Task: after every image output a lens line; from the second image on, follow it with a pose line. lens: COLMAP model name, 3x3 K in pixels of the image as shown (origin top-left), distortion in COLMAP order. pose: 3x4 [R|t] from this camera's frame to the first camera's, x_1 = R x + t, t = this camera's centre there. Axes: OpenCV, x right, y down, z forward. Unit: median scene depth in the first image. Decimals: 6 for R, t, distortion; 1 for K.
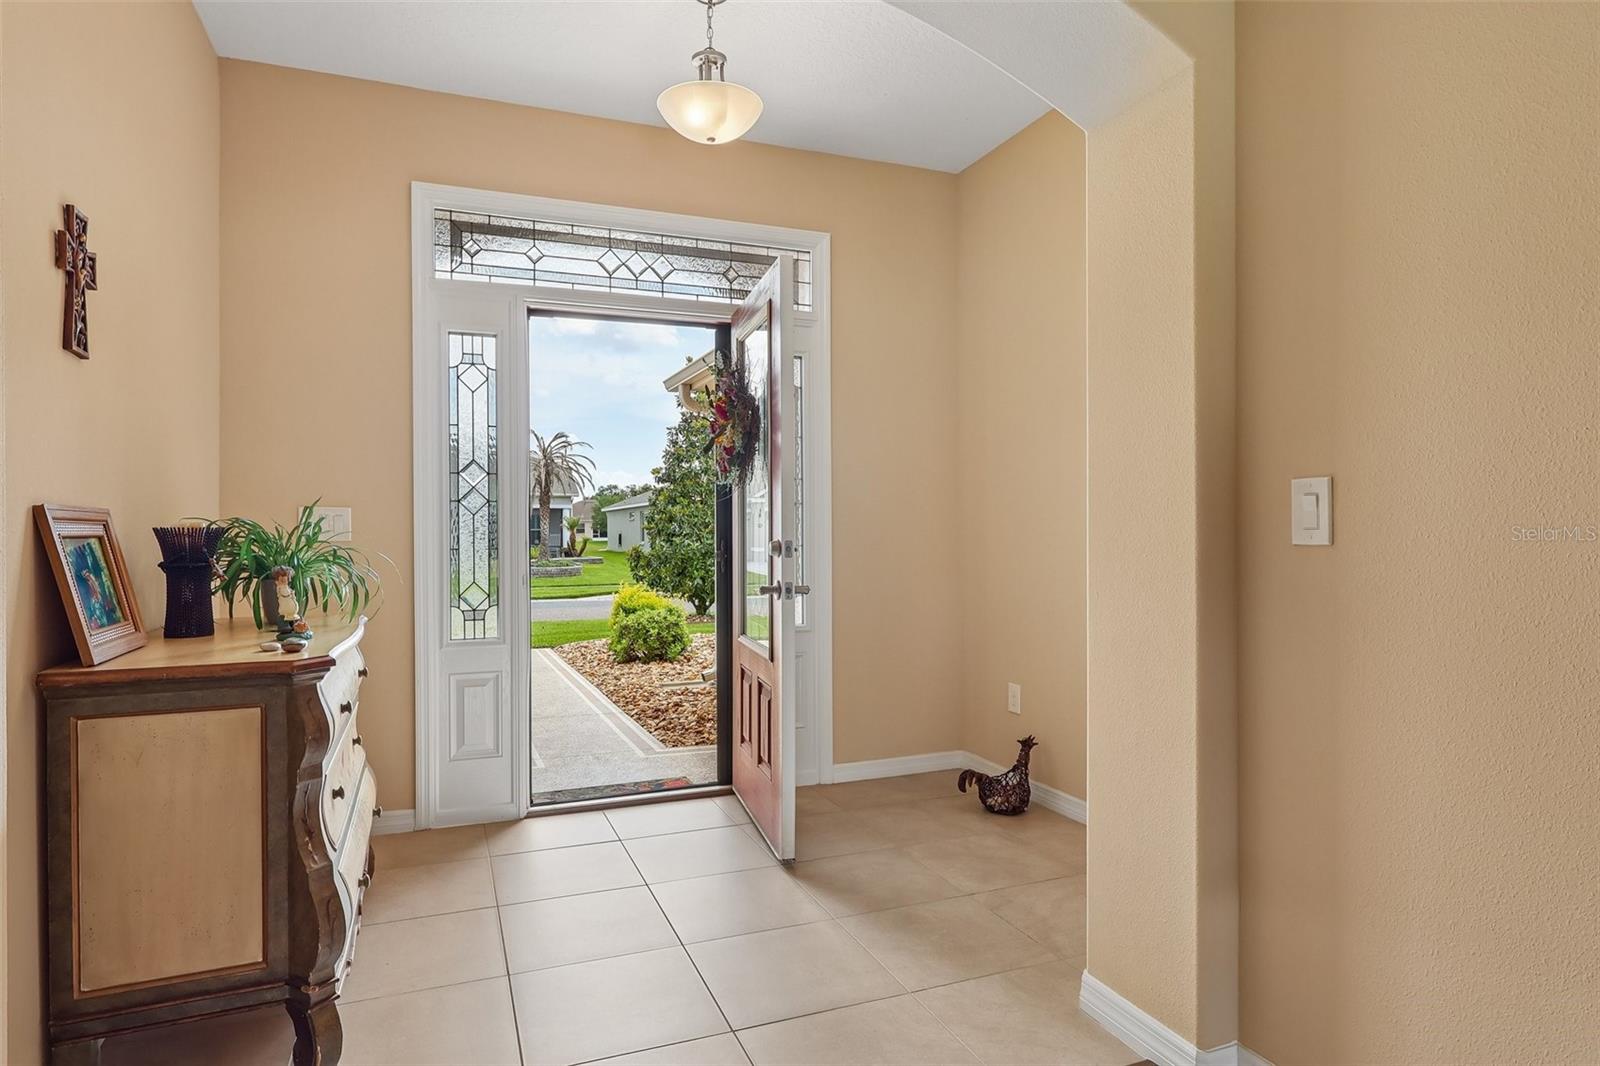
lens RADIAL K [[841.8, 0, 795.9], [0, 841.8, 532.3], [0, 0, 1]] dist [-0.002295, 0.000412]
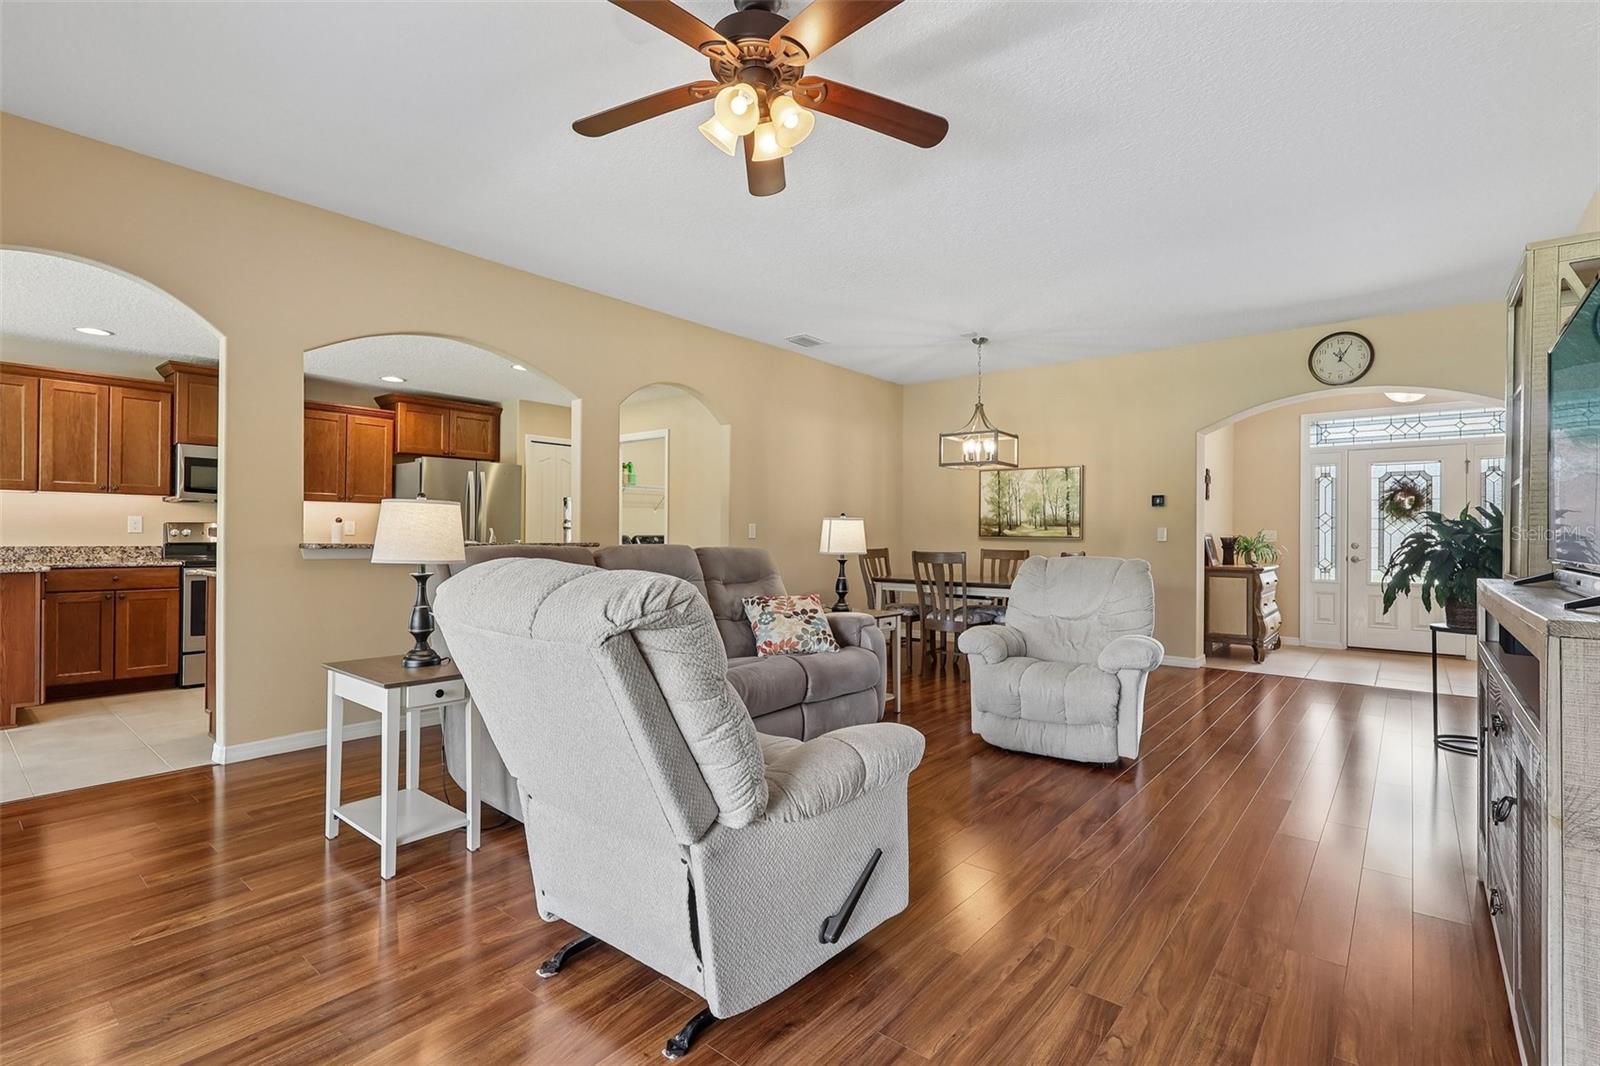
lens RADIAL K [[740.7, 0, 794.6], [0, 740.7, 531.4], [0, 0, 1]] dist [-0.000039, -0.000737]
pose [[0.446583, 0.002978, -0.894737, 1.545981], [-0.008643, 0.999962, -0.000986, -0.013567], [0.894701, 0.008173, 0.446592, -2.484060]]
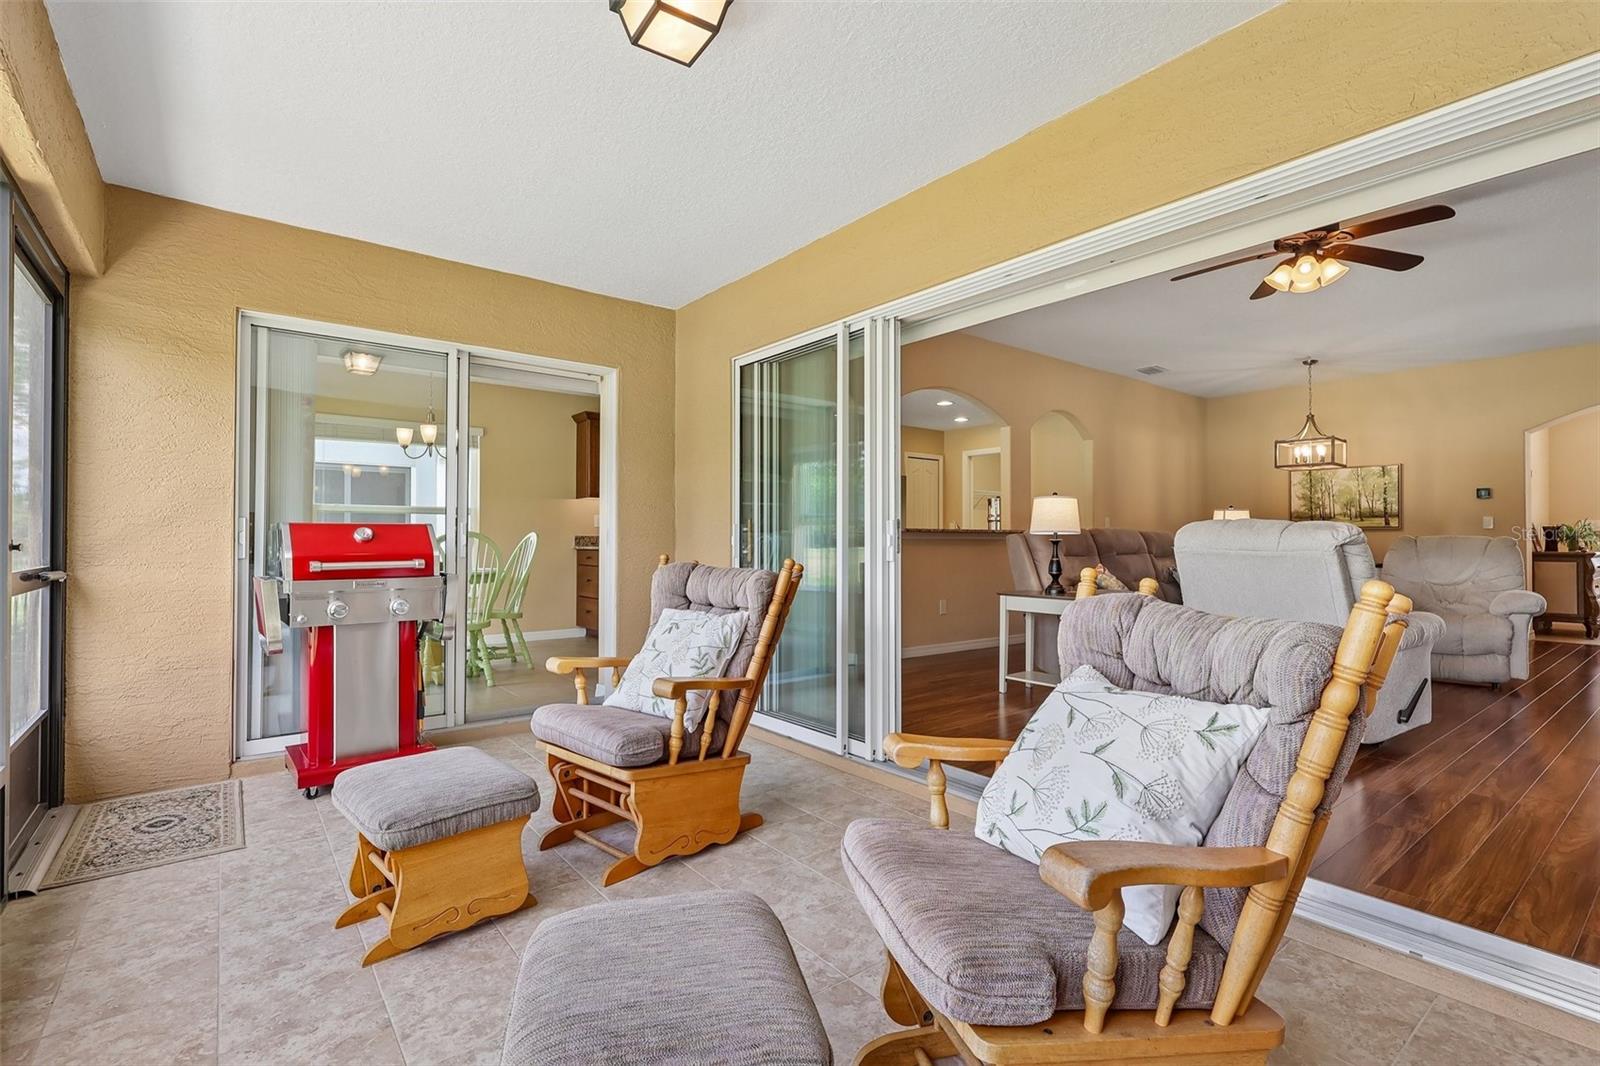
lens RADIAL K [[740.7, 0, 803.5], [0, 740.7, 527.0], [0, 0, 1]] dist [-0.000039, -0.000737]
pose [[0.248001, -0.012701, -0.968676, 2.067037], [-0.001265, 0.999909, -0.013435, 0.056397], [0.968759, 0.004558, 0.247963, -3.780405]]
